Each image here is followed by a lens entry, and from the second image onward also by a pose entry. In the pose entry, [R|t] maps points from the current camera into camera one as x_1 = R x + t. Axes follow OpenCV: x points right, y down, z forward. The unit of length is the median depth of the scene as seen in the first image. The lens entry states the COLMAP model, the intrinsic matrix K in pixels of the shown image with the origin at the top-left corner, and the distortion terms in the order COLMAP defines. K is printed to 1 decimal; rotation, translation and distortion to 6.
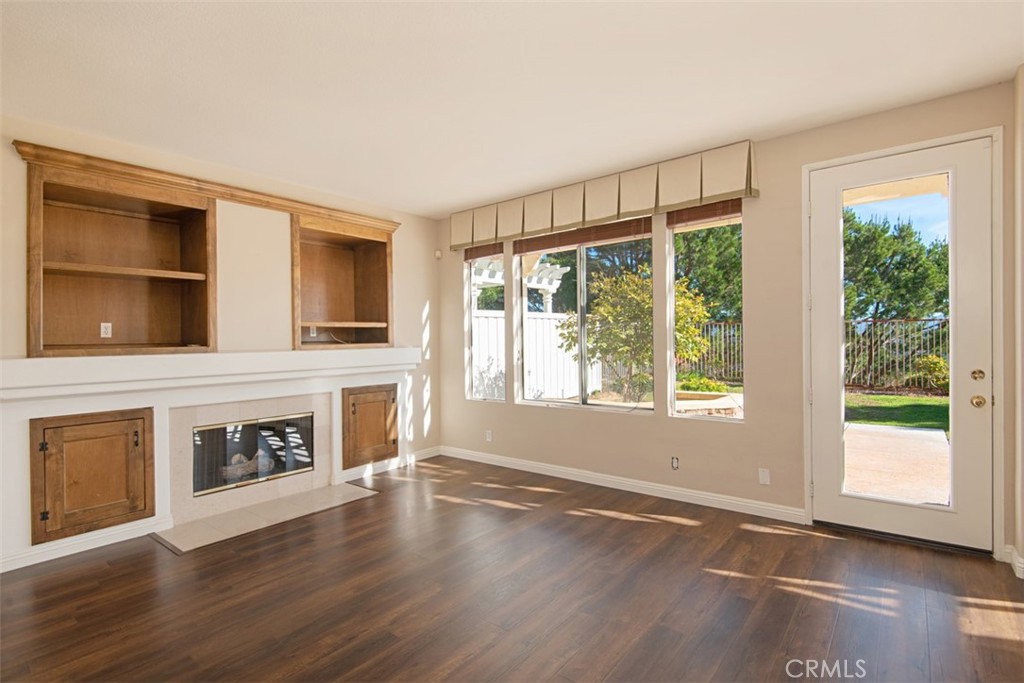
lens RADIAL K [[496.1, 0, 511.0], [0, 496.1, 342.8], [0, 0, 1]] dist [0.007020, -0.003923]
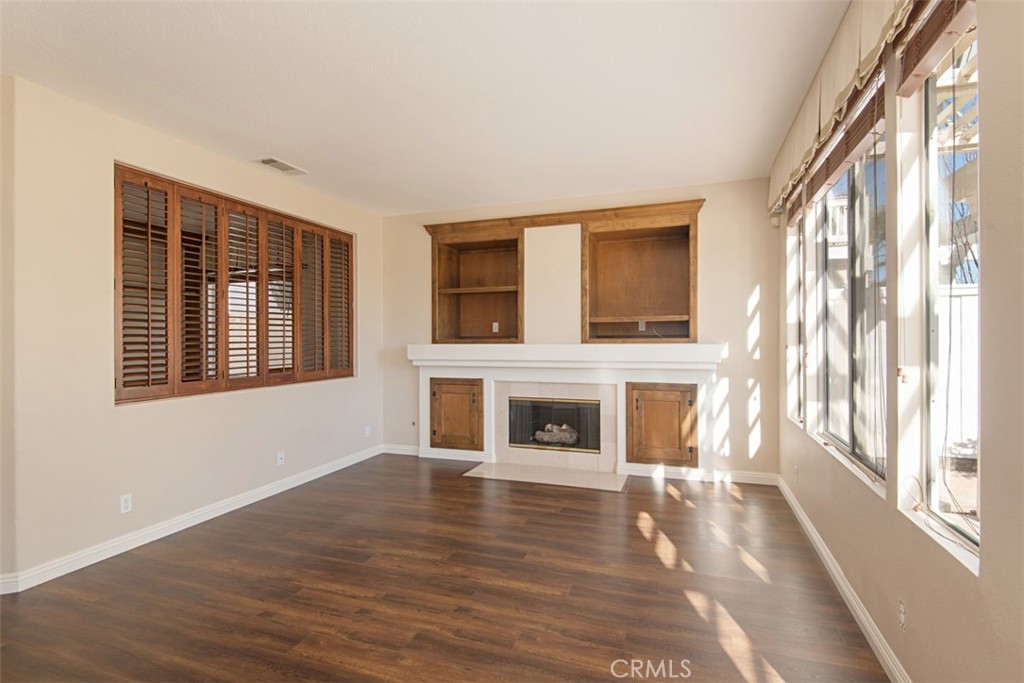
lens RADIAL K [[496.1, 0, 509.6], [0, 496.1, 341.7], [0, 0, 1]] dist [0.007020, -0.003923]
pose [[0.326536, 0.023257, -0.944899, 0.582919], [-0.004364, 0.999724, 0.023098, -0.014811], [0.945175, -0.003418, 0.326547, 0.473668]]
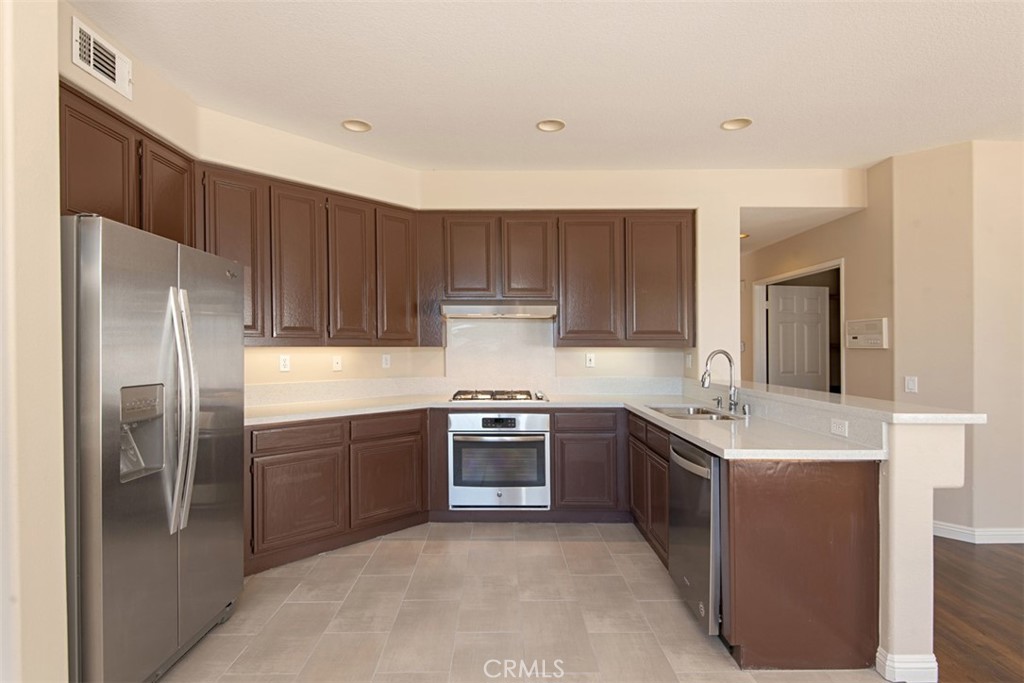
lens RADIAL K [[516.1, 0, 506.5], [0, 516.1, 348.1], [0, 0, 1]] dist [0.014583, -0.009908]
pose [[-0.779256, 0.019039, -0.626416, 0.891485], [0.008442, 0.999767, 0.019885, -0.019837], [0.626649, 0.010208, -0.779235, 0.272284]]
